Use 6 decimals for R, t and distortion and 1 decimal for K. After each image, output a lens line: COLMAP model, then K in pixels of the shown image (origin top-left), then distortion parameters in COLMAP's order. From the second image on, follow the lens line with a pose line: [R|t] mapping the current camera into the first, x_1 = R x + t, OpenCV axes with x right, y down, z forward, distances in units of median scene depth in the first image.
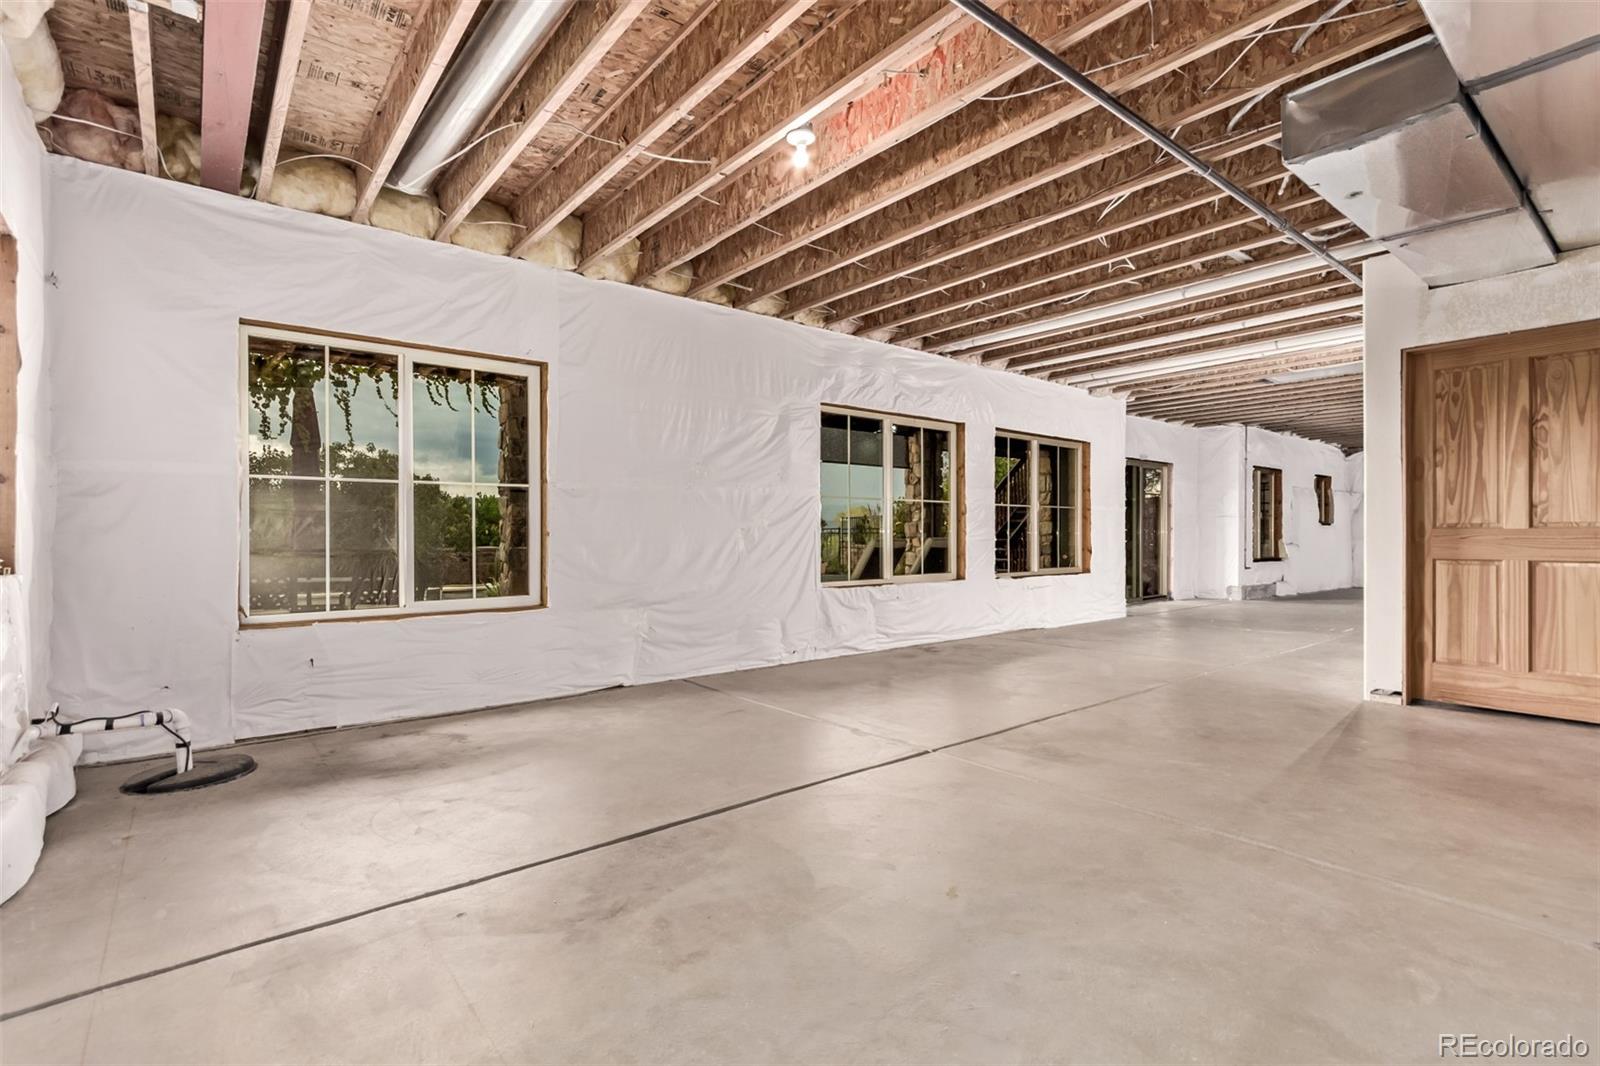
lens RADIAL K [[746.9, 0, 792.4], [0, 746.9, 533.0], [0, 0, 1]] dist [0.004619, 0.001460]
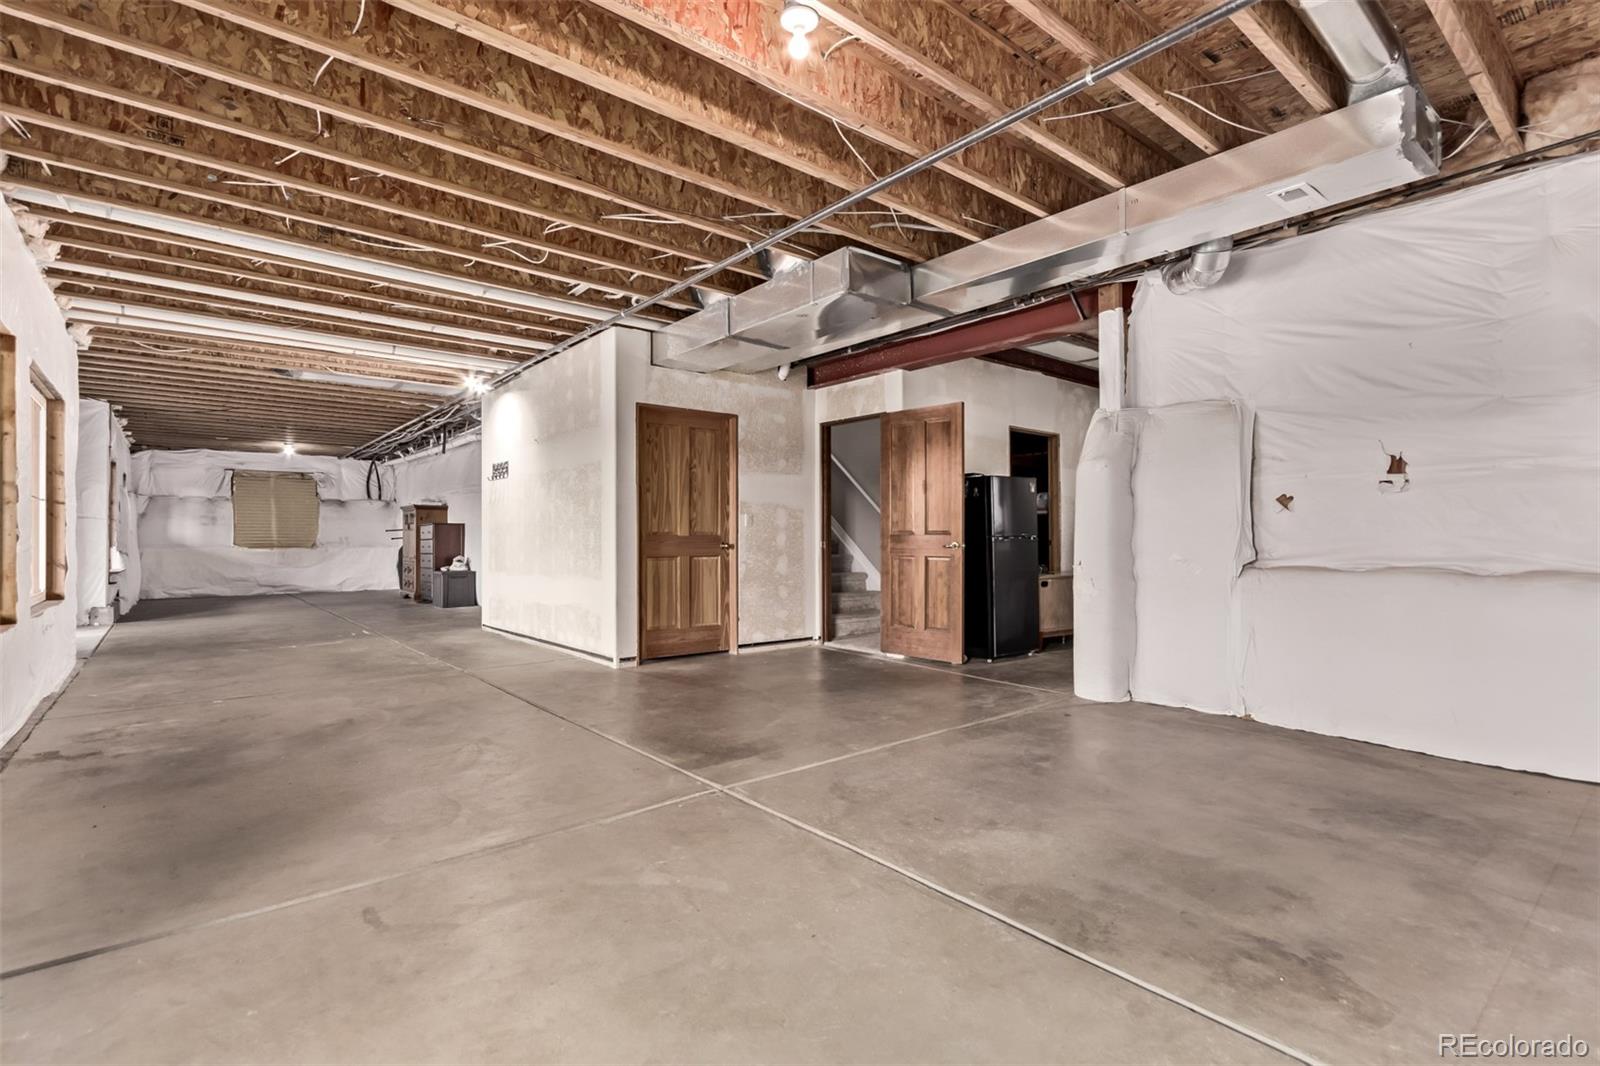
lens RADIAL K [[746.9, 0, 792.1], [0, 746.9, 538.1], [0, 0, 1]] dist [0.004619, 0.001460]
pose [[-0.001900, 0.002750, 0.999994, -0.528363], [-0.001256, 0.999995, -0.002752, 0.002733], [-0.999997, -0.001261, -0.001897, 0.710614]]
